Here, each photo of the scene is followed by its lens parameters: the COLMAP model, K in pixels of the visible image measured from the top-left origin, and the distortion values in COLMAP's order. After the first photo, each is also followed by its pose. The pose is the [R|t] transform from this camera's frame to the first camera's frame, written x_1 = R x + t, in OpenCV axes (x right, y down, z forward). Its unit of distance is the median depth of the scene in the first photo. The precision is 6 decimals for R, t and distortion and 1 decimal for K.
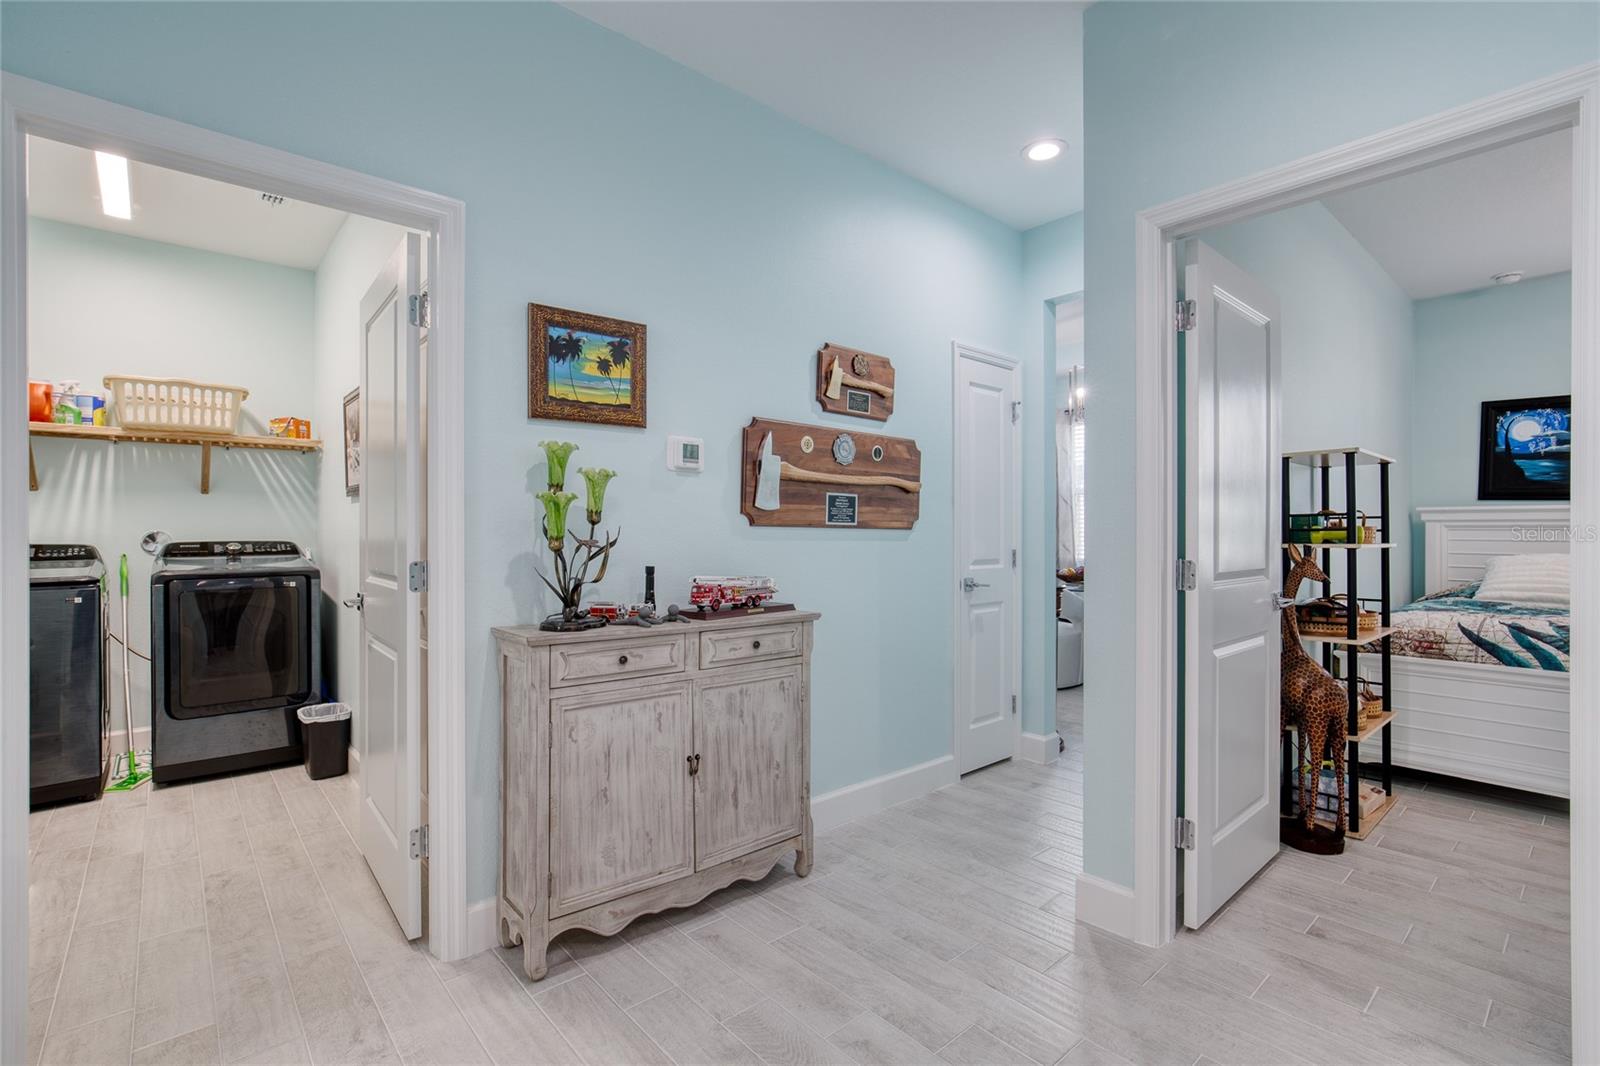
lens RADIAL K [[729.6, 0, 786.3], [0, 729.6, 534.8], [0, 0, 1]] dist [-0.009174, 0.000817]
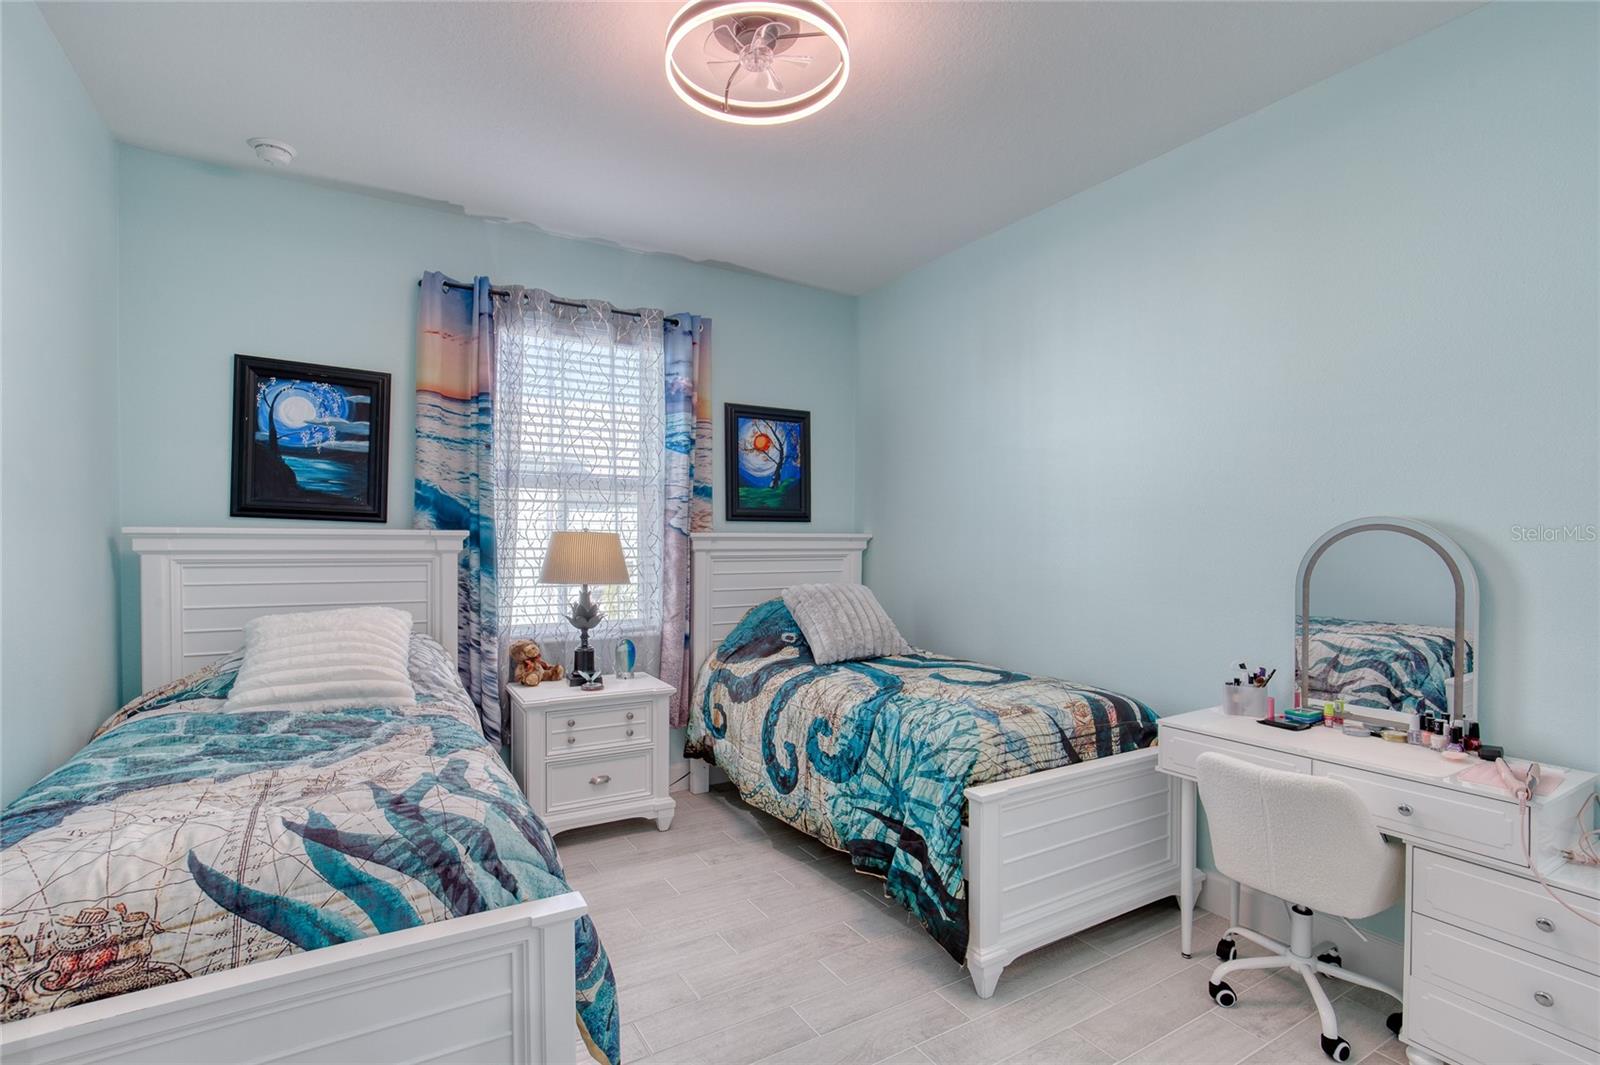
lens RADIAL K [[763.1, 0, 799.0], [0, 763.1, 554.0], [0, 0, 1]] dist [0.000002, 0.001643]
pose [[0.165576, -0.017349, 0.986044, 0.430905], [-0.002294, 0.999836, 0.017977, -0.030809], [-0.986194, -0.005239, 0.165509, 0.453641]]
